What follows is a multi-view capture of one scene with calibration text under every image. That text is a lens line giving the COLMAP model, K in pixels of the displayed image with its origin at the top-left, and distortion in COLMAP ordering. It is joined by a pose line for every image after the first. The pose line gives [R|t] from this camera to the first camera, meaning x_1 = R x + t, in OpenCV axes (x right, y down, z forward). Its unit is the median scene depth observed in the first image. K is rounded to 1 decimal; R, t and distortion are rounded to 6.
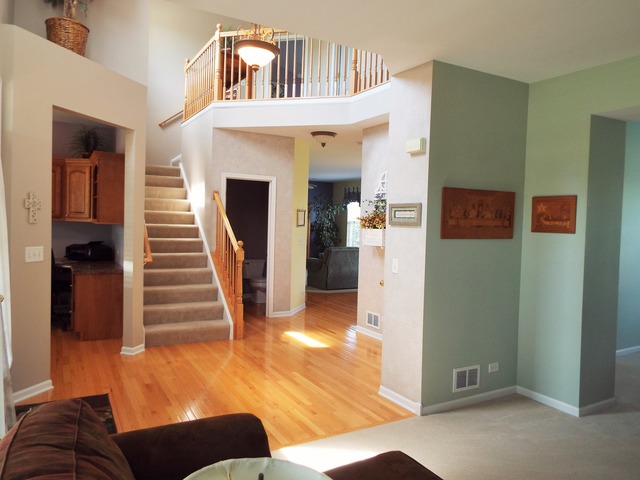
lens RADIAL K [[472.7, 0, 320.0], [0, 472.7, 240.0], [0, 0, 1]] dist [-0.004955, -0.003943]
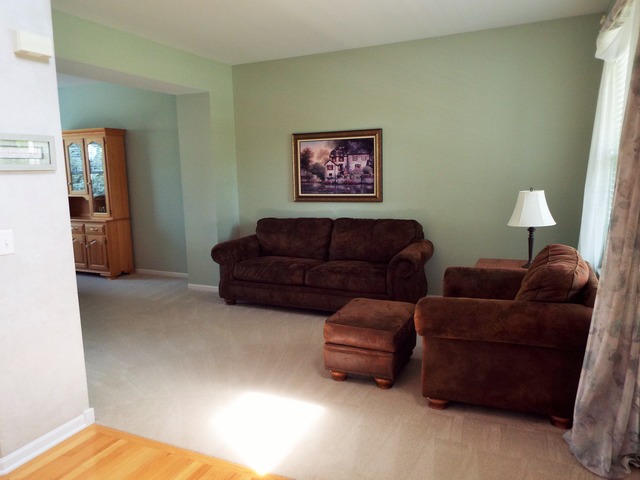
lens RADIAL K [[472.7, 0, 320.0], [0, 472.7, 240.0], [0, 0, 1]] dist [-0.004955, -0.003943]
pose [[-0.589864, -0.126894, 0.797470, -0.575175], [0.039240, 0.981905, 0.185266, -0.042620], [-0.806549, 0.140575, -0.574211, 1.104565]]
